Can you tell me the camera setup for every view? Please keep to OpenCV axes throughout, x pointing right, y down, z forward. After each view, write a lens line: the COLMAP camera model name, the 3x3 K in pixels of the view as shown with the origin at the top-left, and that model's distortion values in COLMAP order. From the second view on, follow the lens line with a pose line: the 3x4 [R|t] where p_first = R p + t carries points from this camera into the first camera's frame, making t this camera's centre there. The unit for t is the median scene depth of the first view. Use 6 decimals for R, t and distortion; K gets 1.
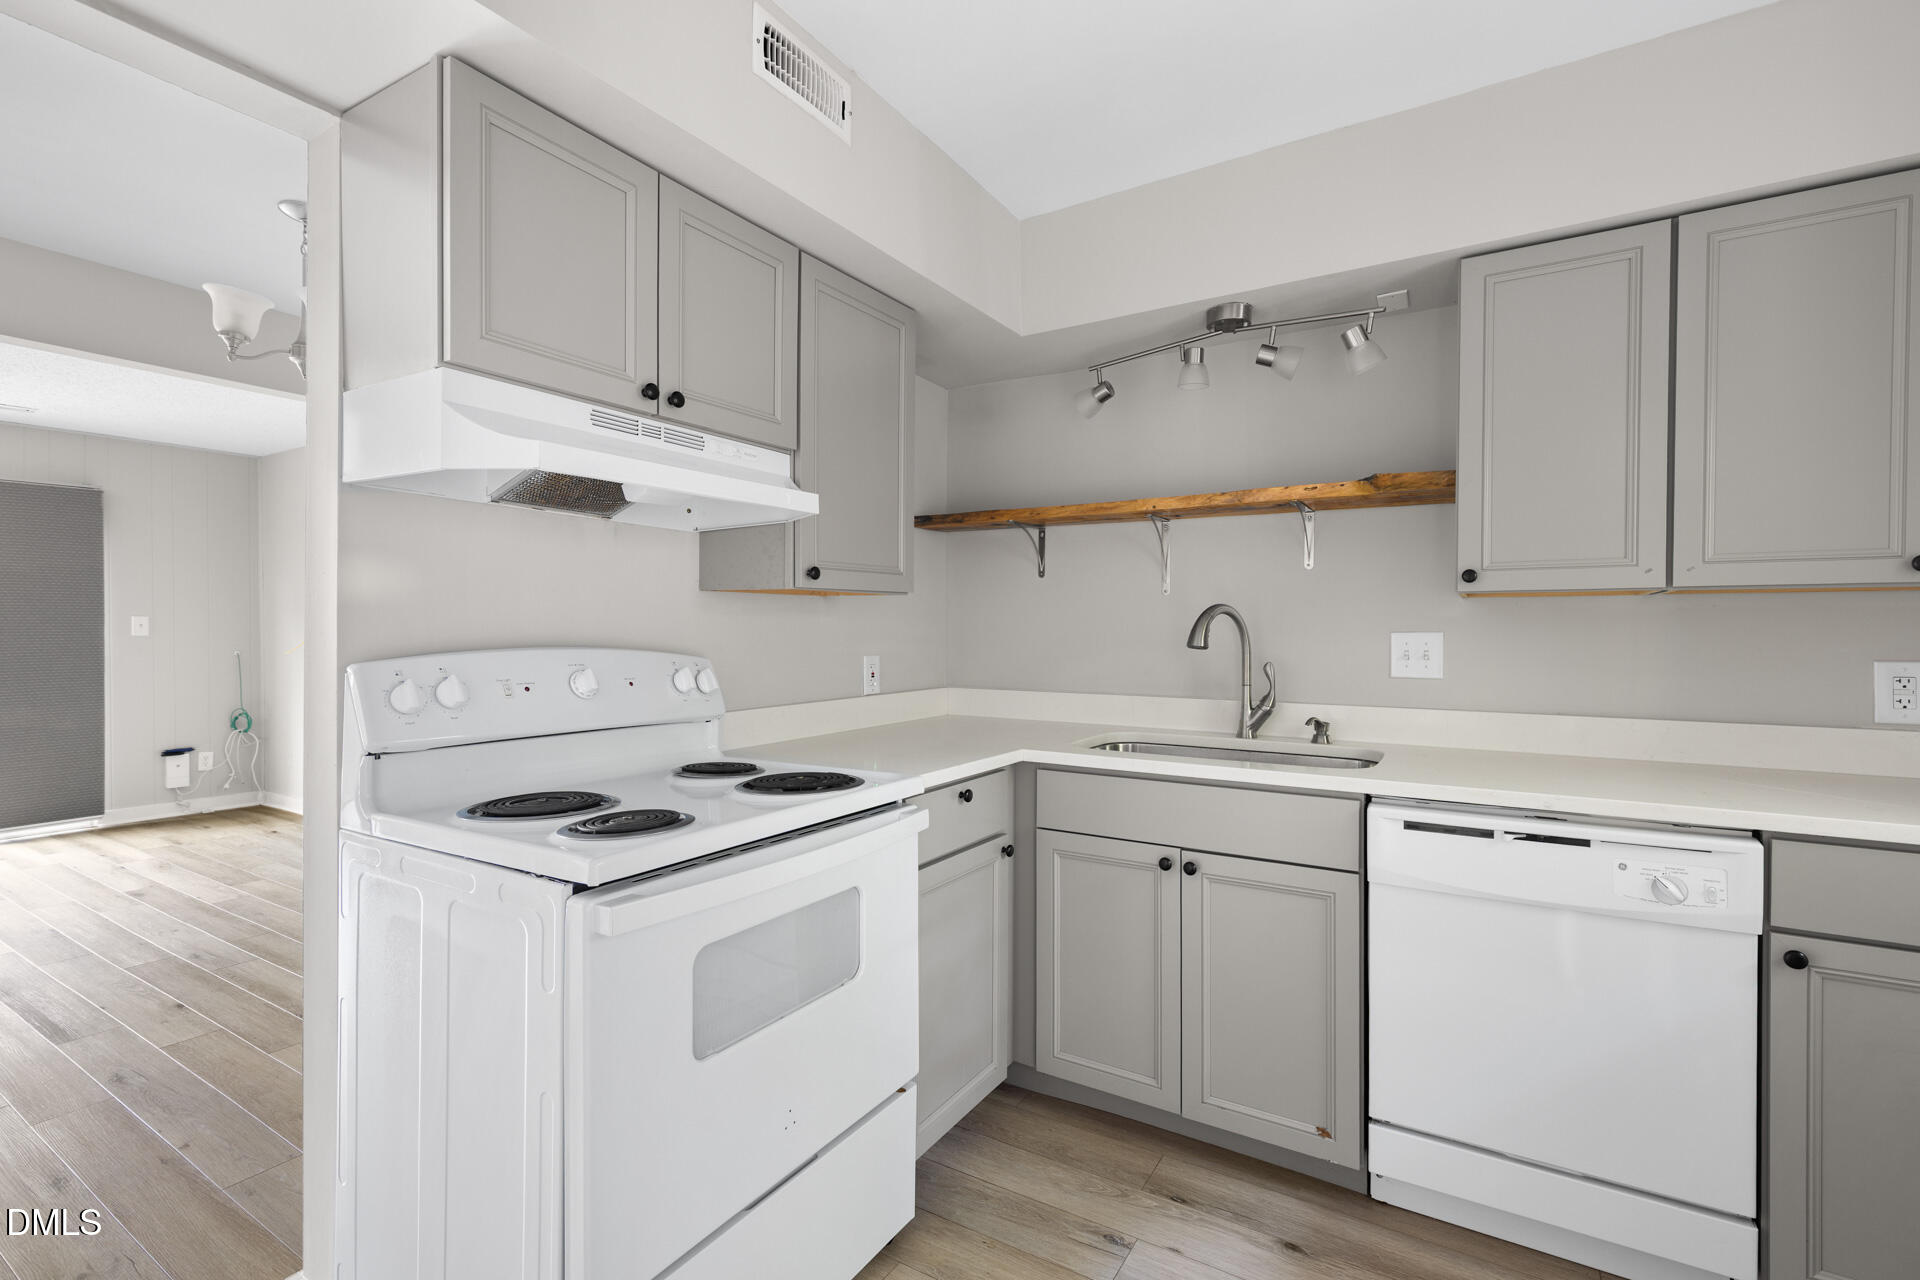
lens RADIAL K [[855.2, 0, 970.9], [0, 855.2, 634.4], [0, 0, 1]] dist [-0.003591, -0.001218]
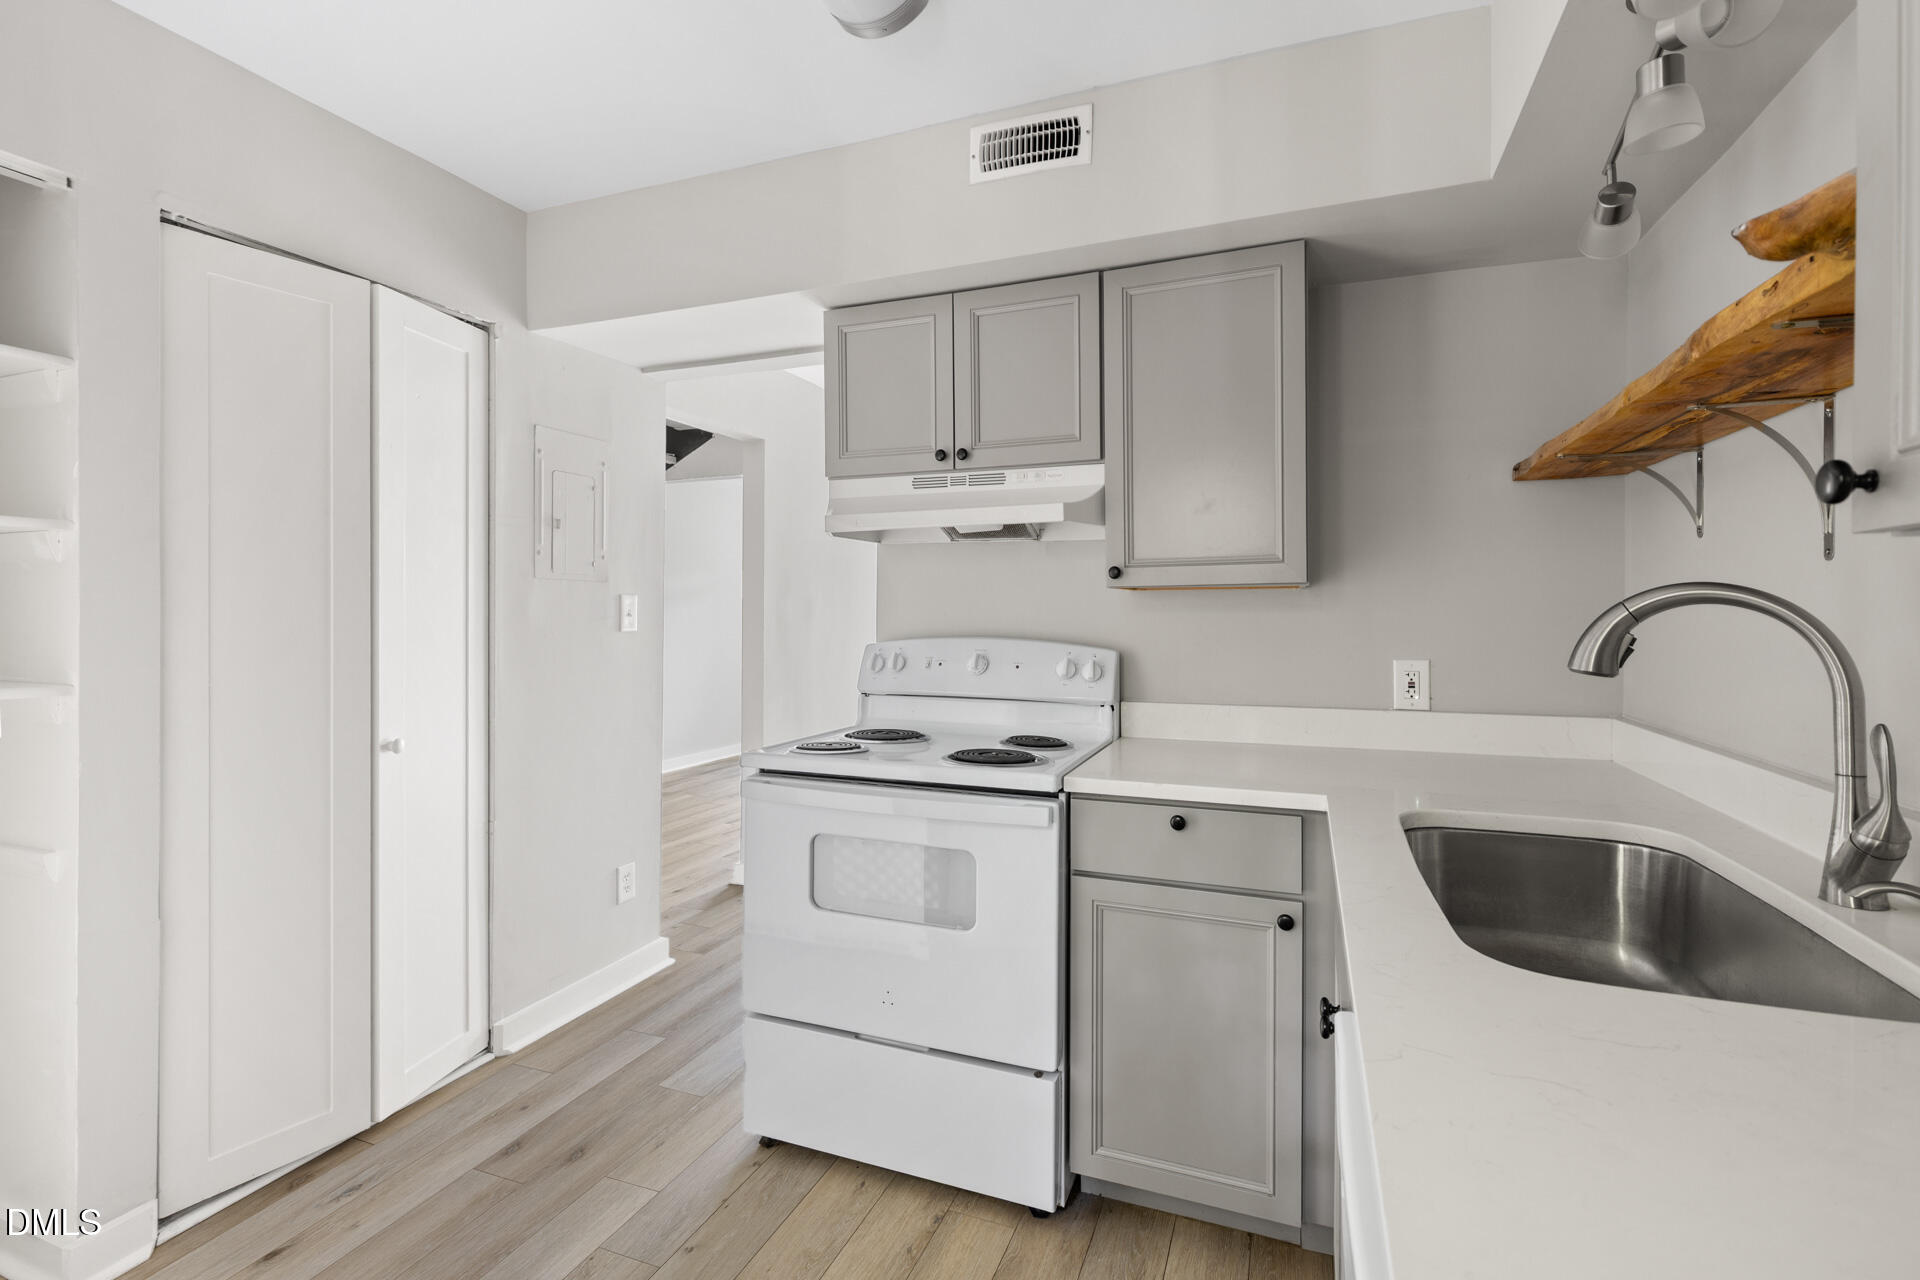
lens RADIAL K [[870.5, 0, 964.5], [0, 870.5, 617.0], [0, 0, 1]] dist [0.005367, -0.000118]
pose [[0.170056, 0.004568, -0.985424, 0.689231], [-0.004546, 0.999982, 0.003851, -0.017736], [0.985424, 0.003824, 0.170074, 0.534882]]
